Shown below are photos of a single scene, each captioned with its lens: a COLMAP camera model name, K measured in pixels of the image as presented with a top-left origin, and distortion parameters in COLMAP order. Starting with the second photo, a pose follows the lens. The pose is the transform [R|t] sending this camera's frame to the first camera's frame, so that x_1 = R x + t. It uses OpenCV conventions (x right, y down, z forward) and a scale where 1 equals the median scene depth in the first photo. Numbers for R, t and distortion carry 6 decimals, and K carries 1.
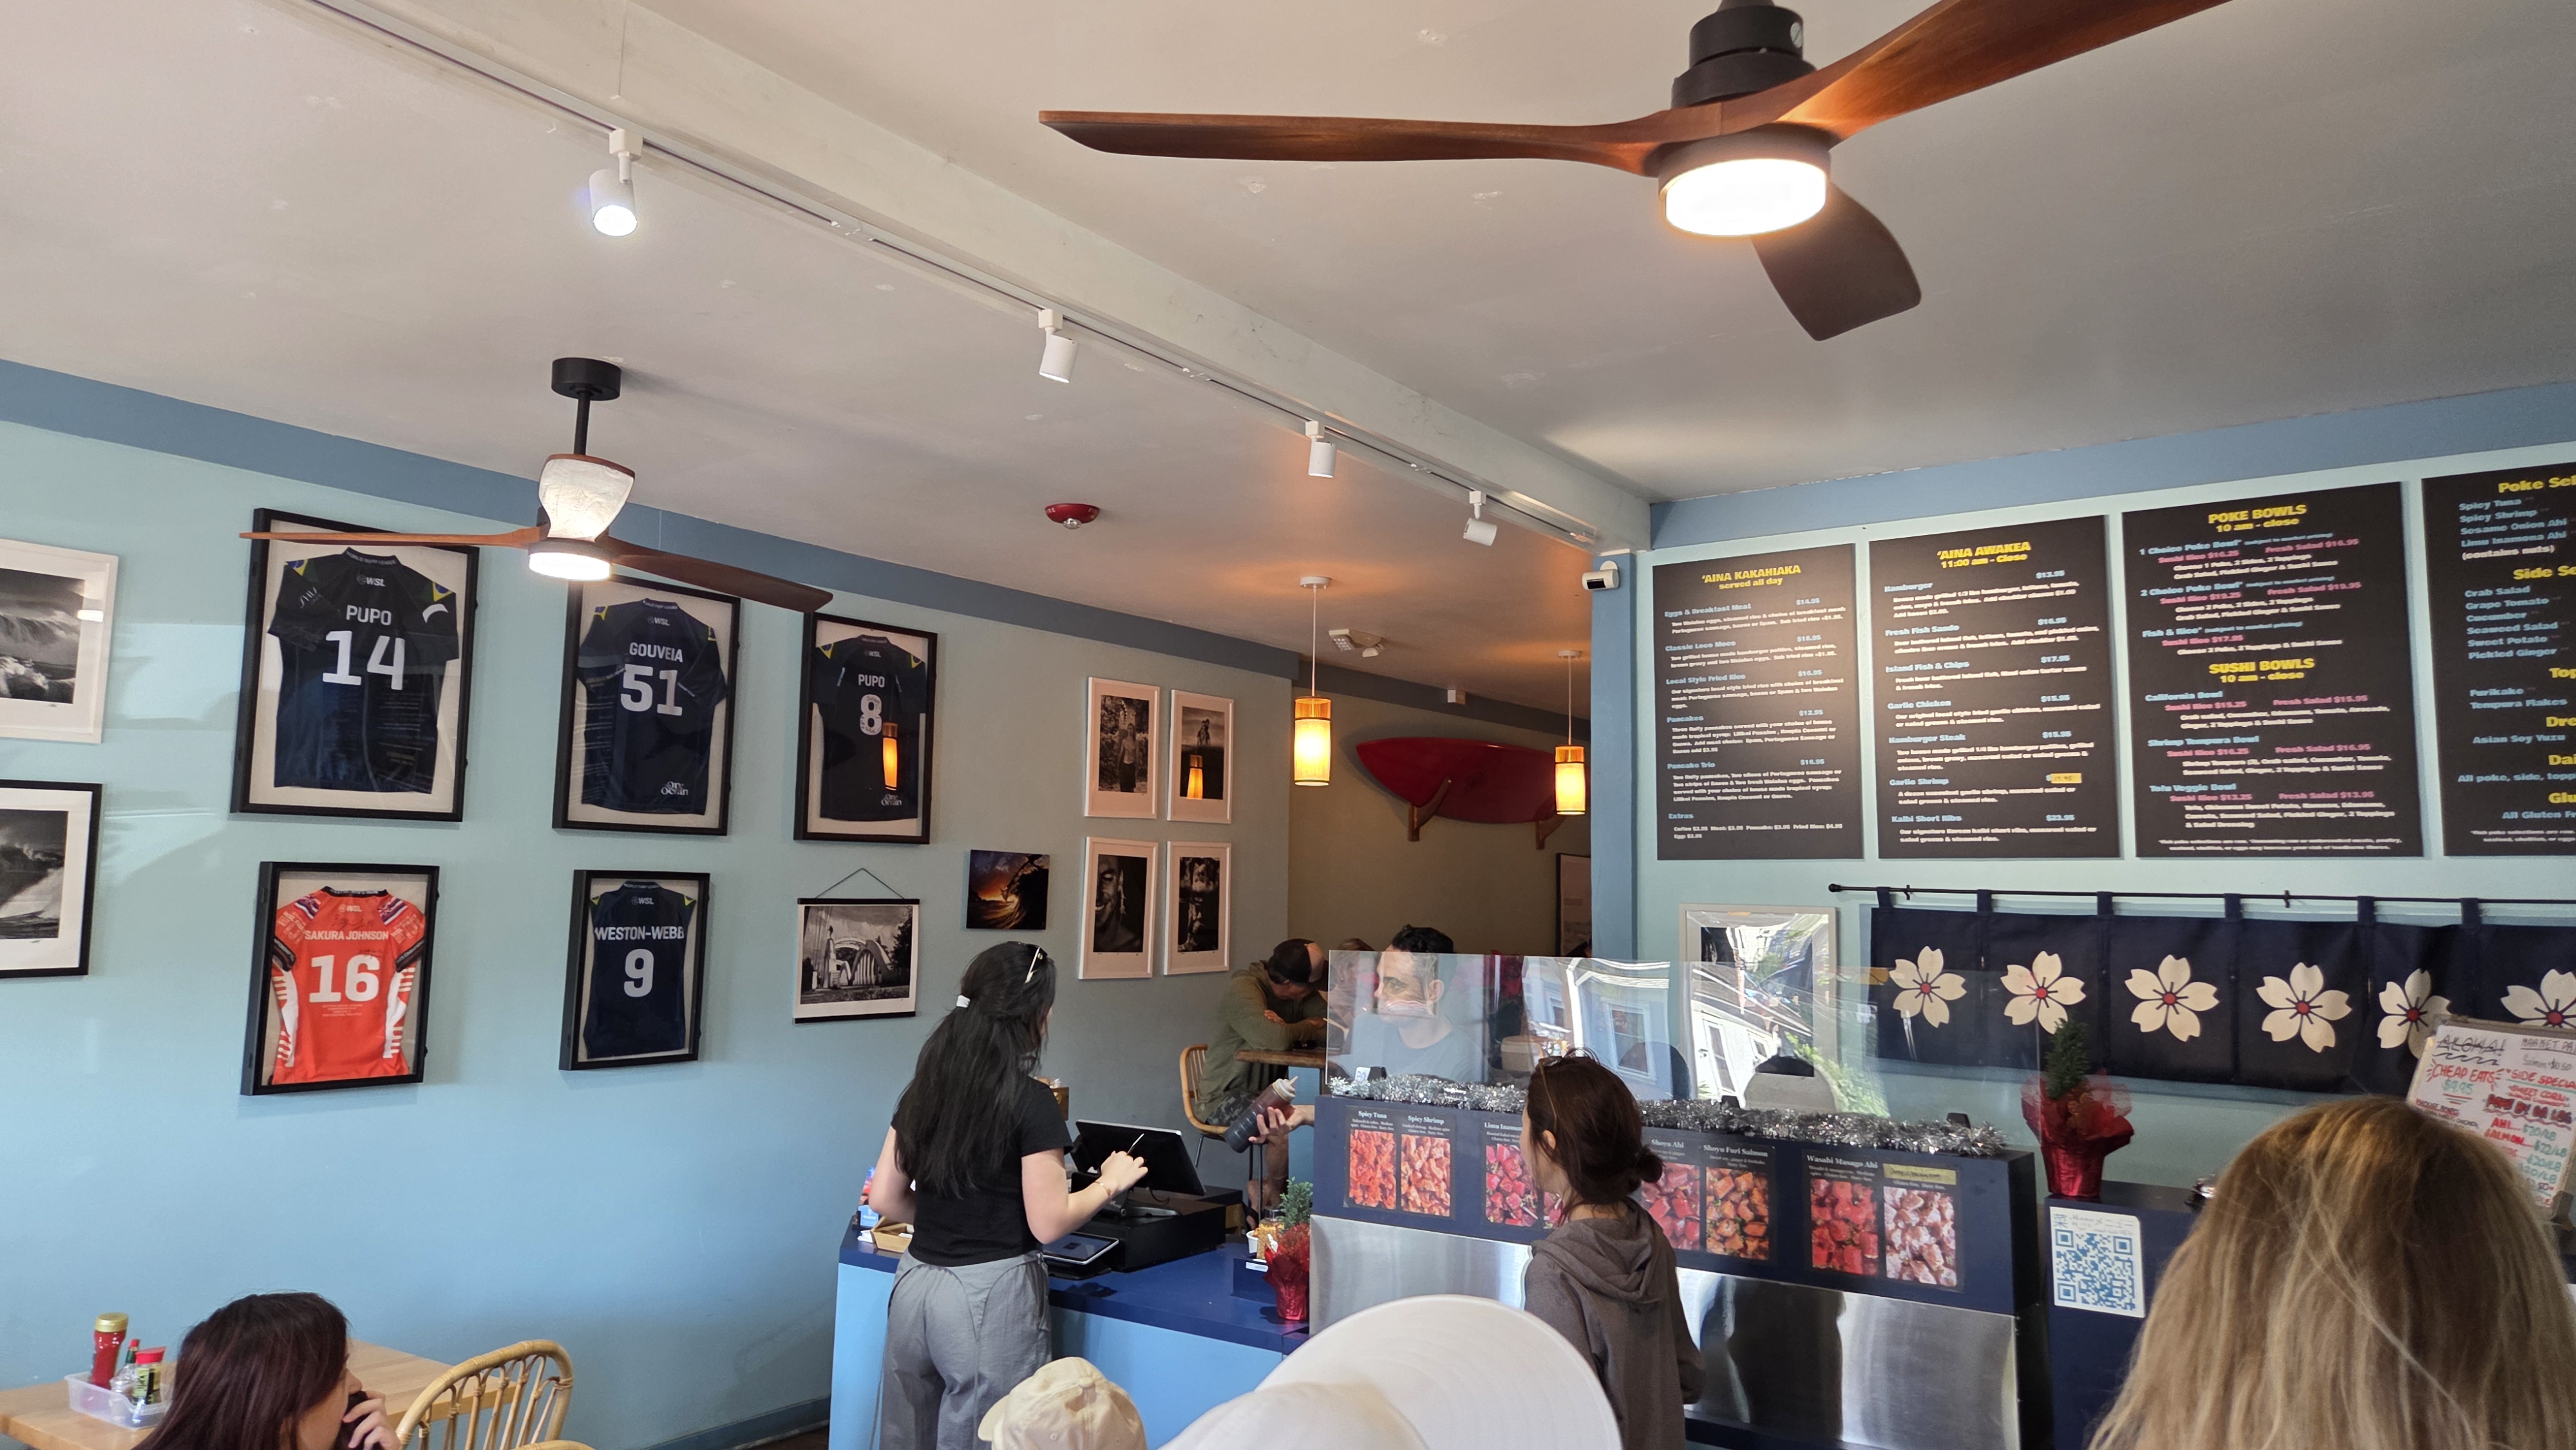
lens RADIAL K [[1685.6, 0, 1288.0], [0, 1685.6, 725.0], [0, 0, 1]] dist [-0.008073, -0.029025]
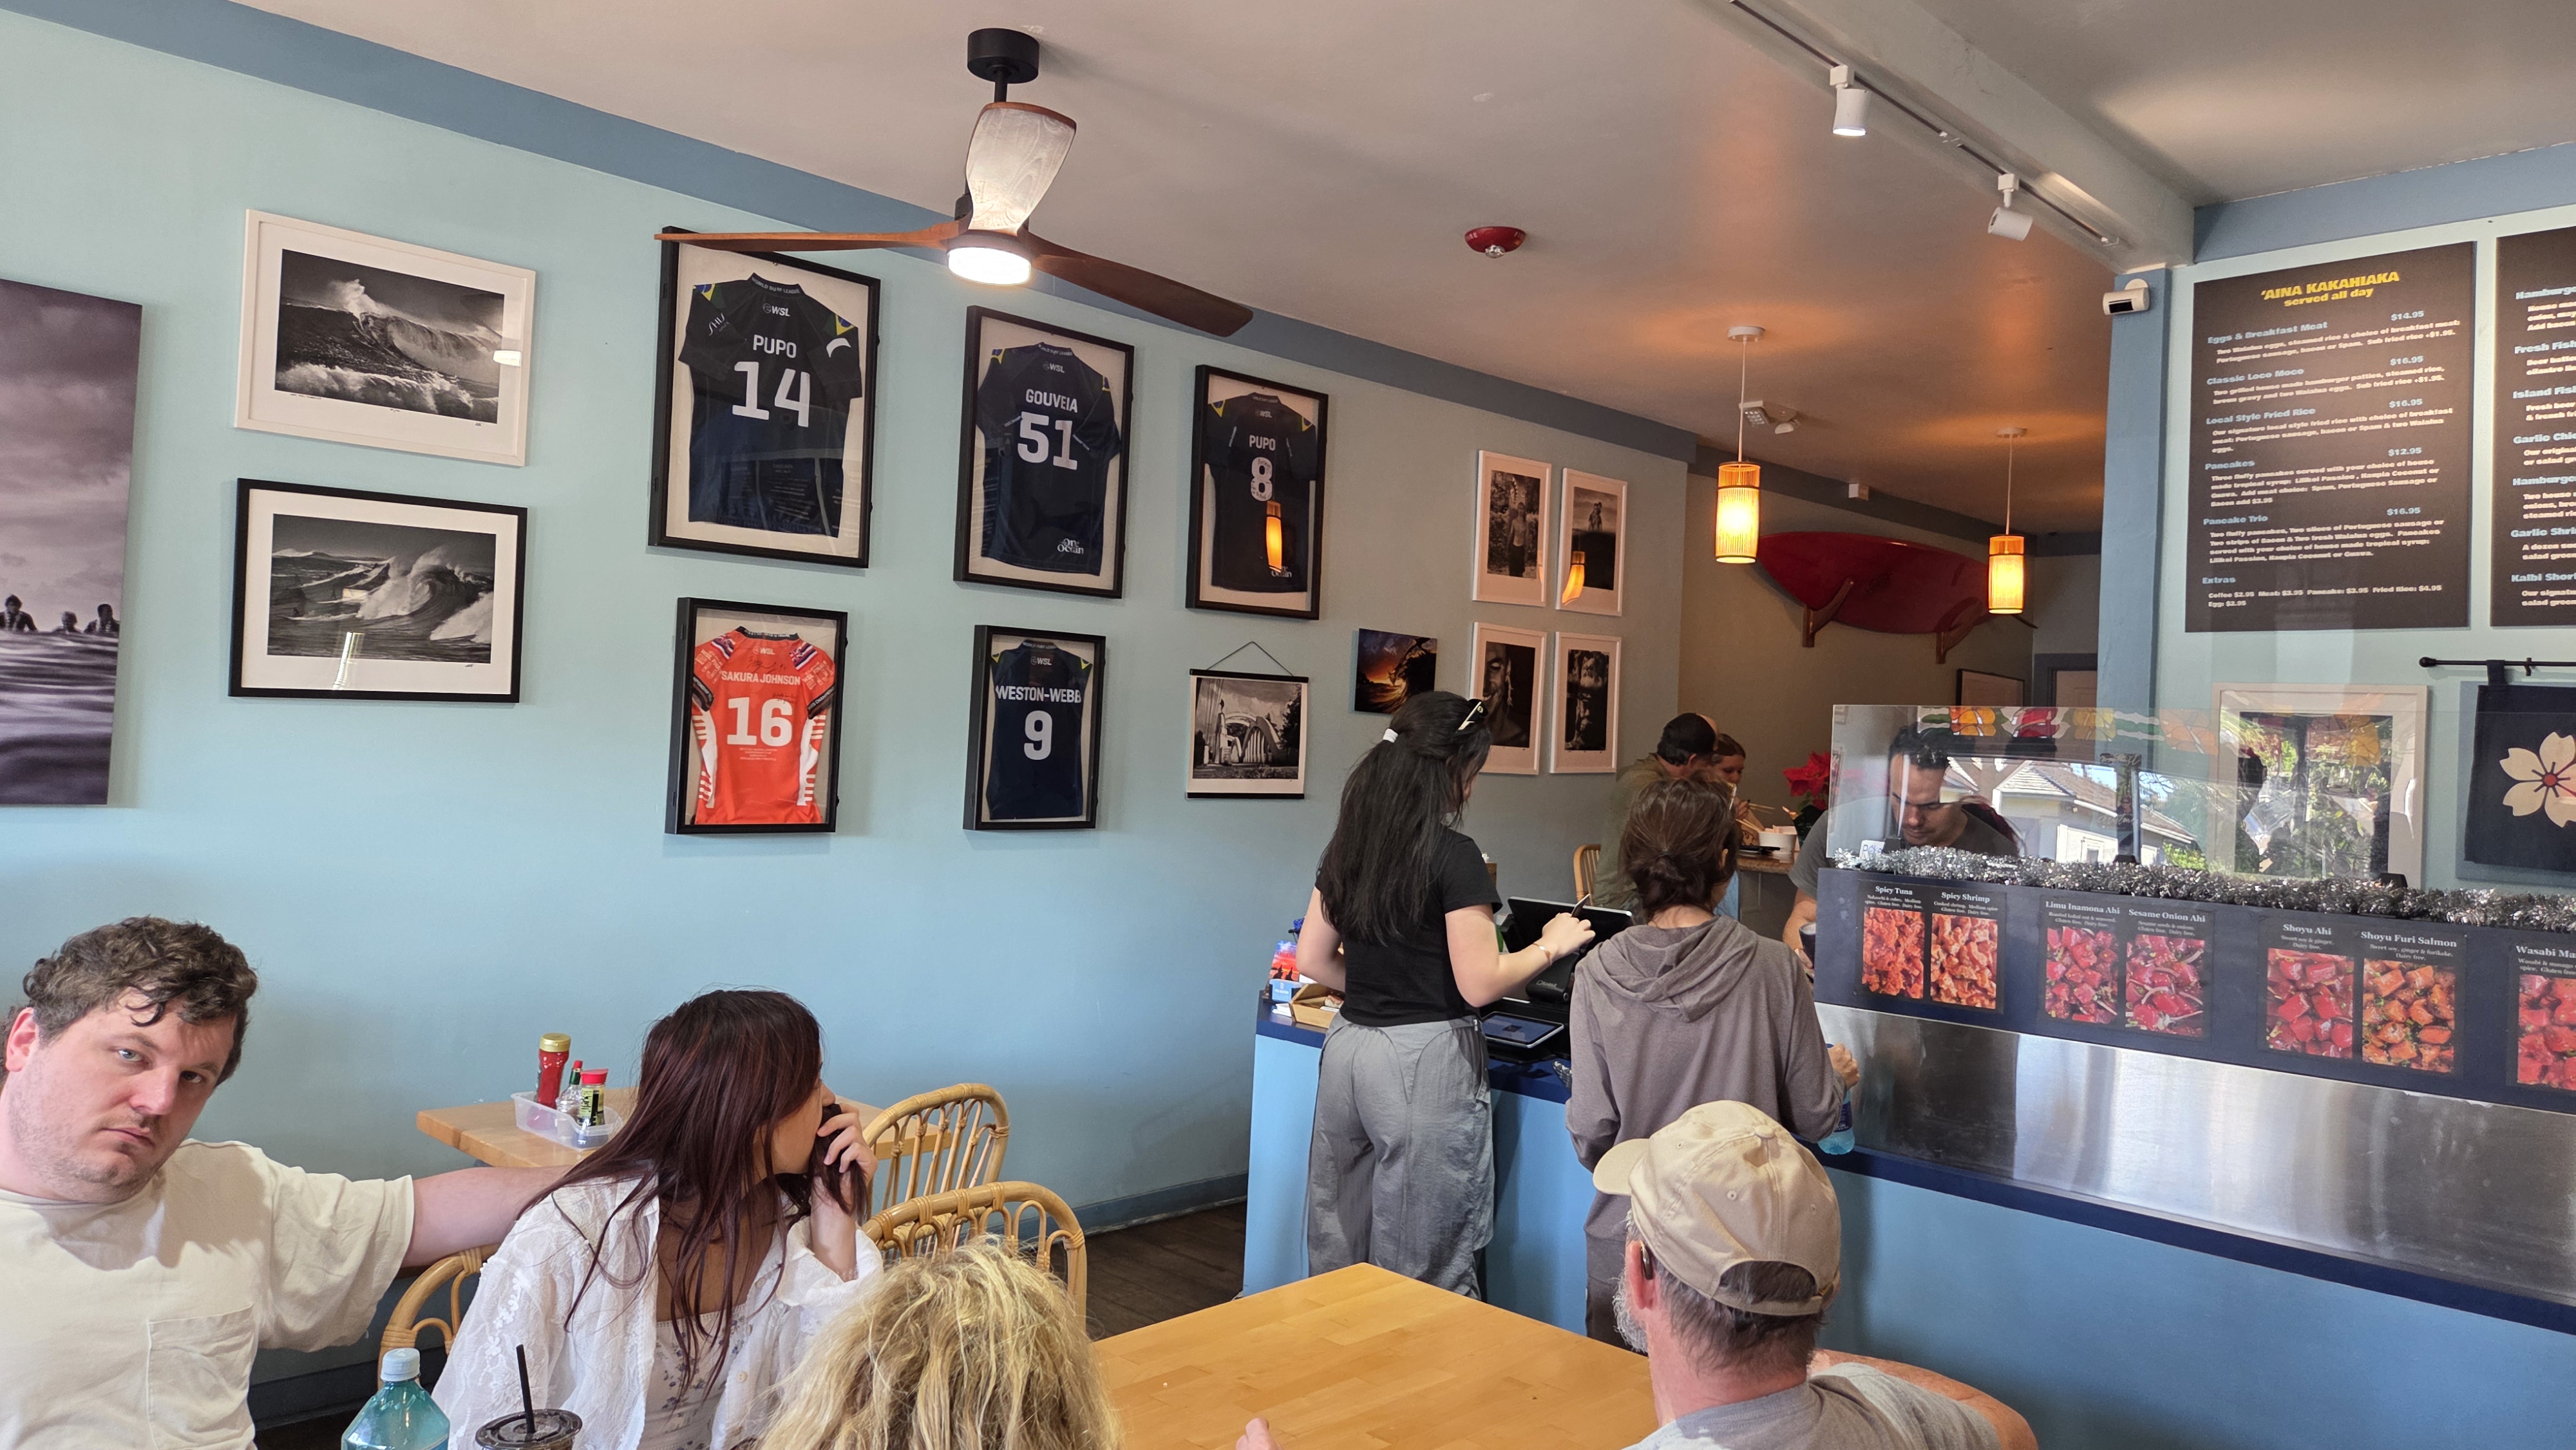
lens RADIAL K [[1685.6, 0, 1288.0], [0, 1685.6, 725.0], [0, 0, 1]] dist [-0.008073, -0.029025]
pose [[0.982996, 0.024918, -0.181931, -0.079224], [-0.007453, 0.995348, 0.096058, 0.054484], [0.183478, -0.093069, 0.978608, 0.092752]]
